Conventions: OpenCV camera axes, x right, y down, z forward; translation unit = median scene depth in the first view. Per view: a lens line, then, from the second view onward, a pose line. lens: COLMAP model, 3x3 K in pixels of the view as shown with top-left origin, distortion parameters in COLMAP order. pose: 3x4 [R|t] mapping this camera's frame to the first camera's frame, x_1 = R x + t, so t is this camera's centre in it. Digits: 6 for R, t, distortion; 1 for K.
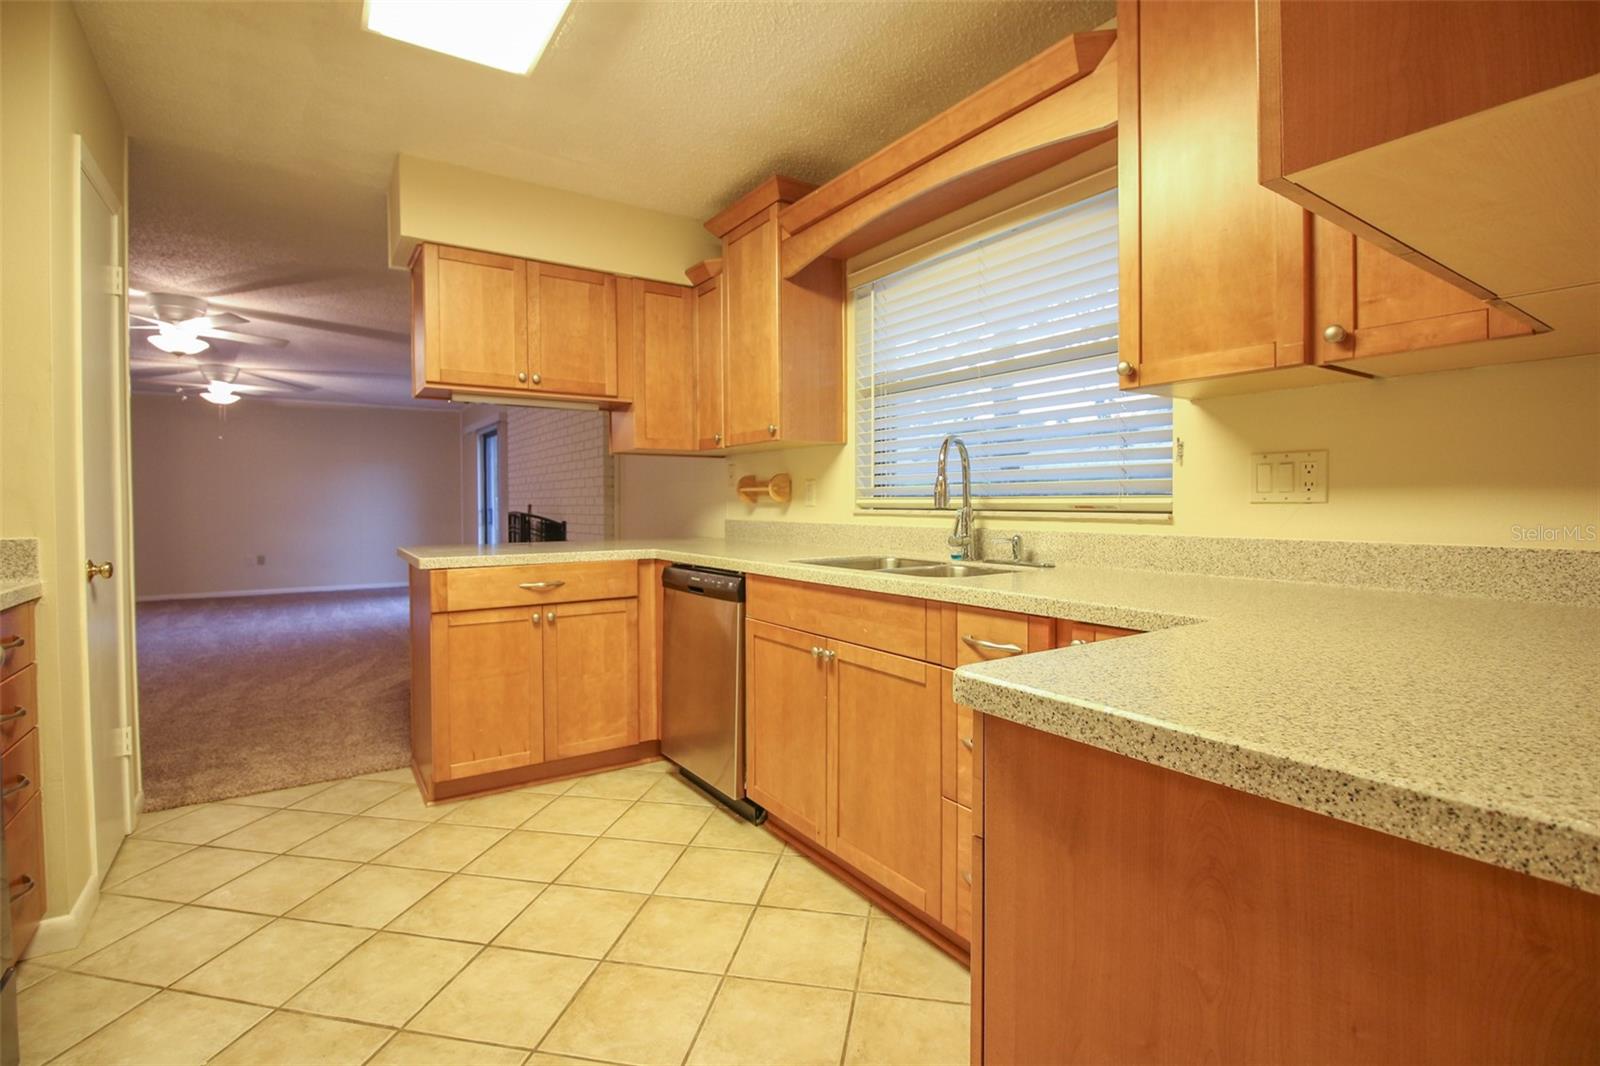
lens RADIAL K [[745.4, 0, 800.4], [0, 745.4, 509.5], [0, 0, 1]] dist [-0.025778, -0.000377]
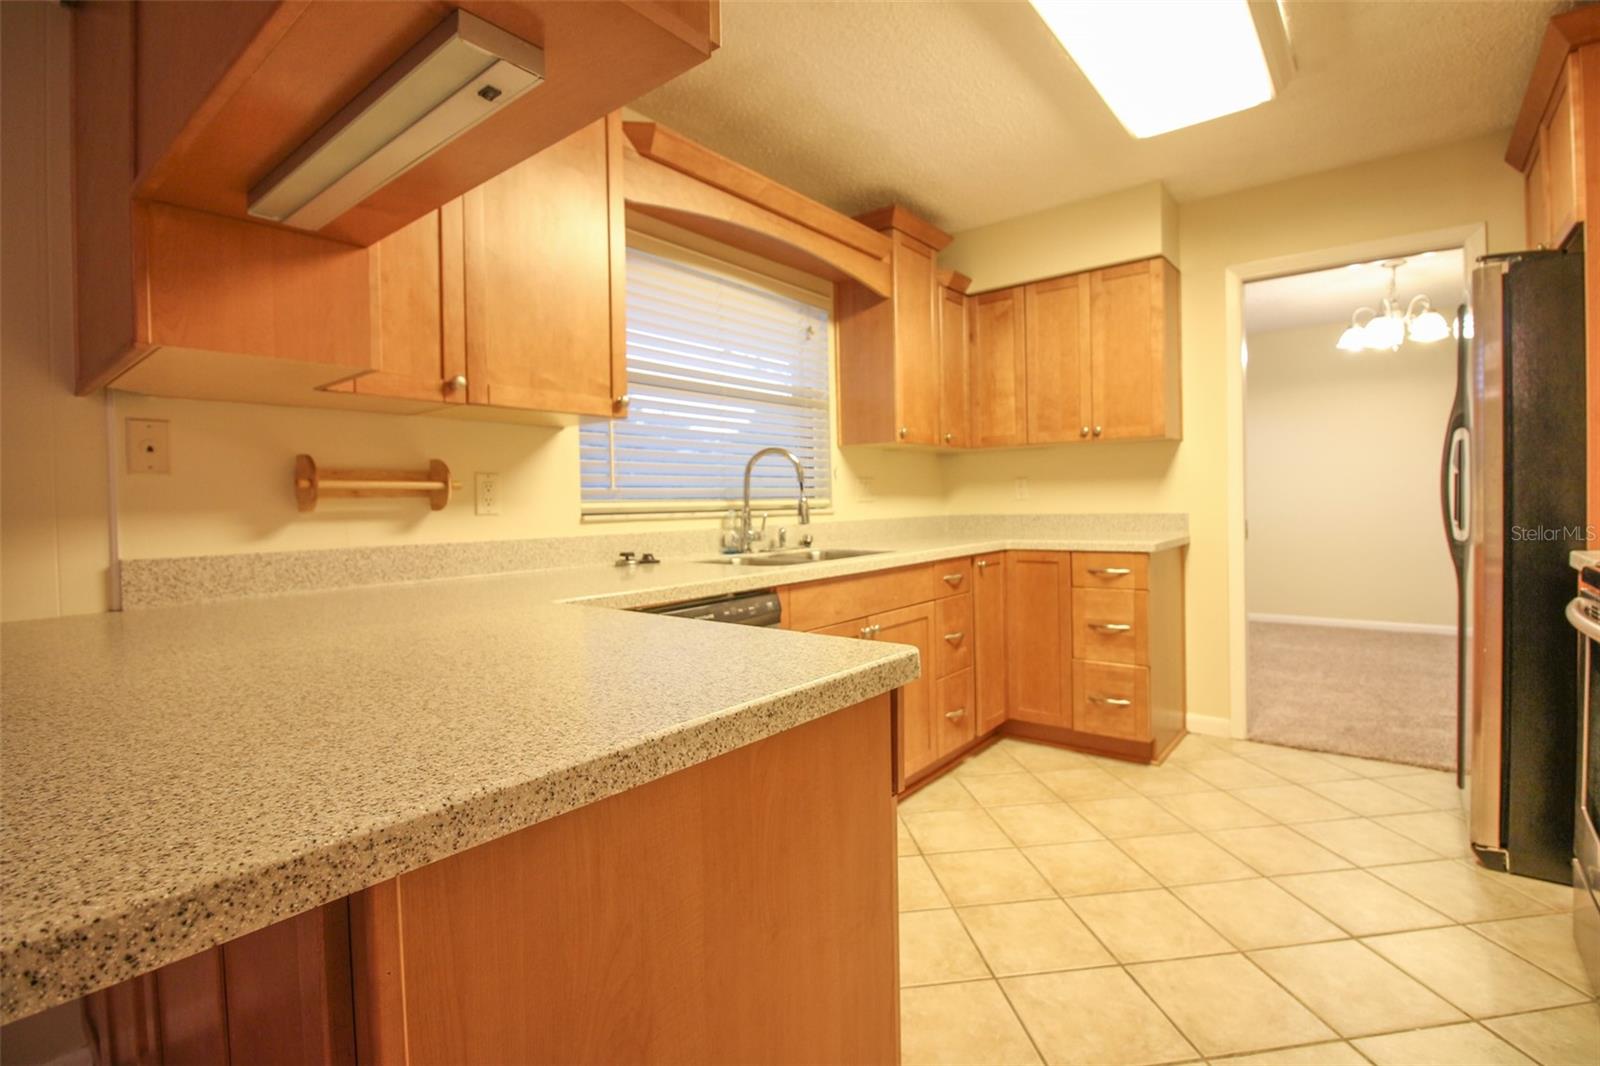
lens RADIAL K [[745.4, 0, 800.4], [0, 745.4, 509.5], [0, 0, 1]] dist [-0.025778, -0.000377]
pose [[-0.302713, -0.003638, 0.953075, -1.018230], [0.027174, 0.999553, 0.012446, -0.014545], [-0.952694, 0.029667, -0.302479, 1.411658]]
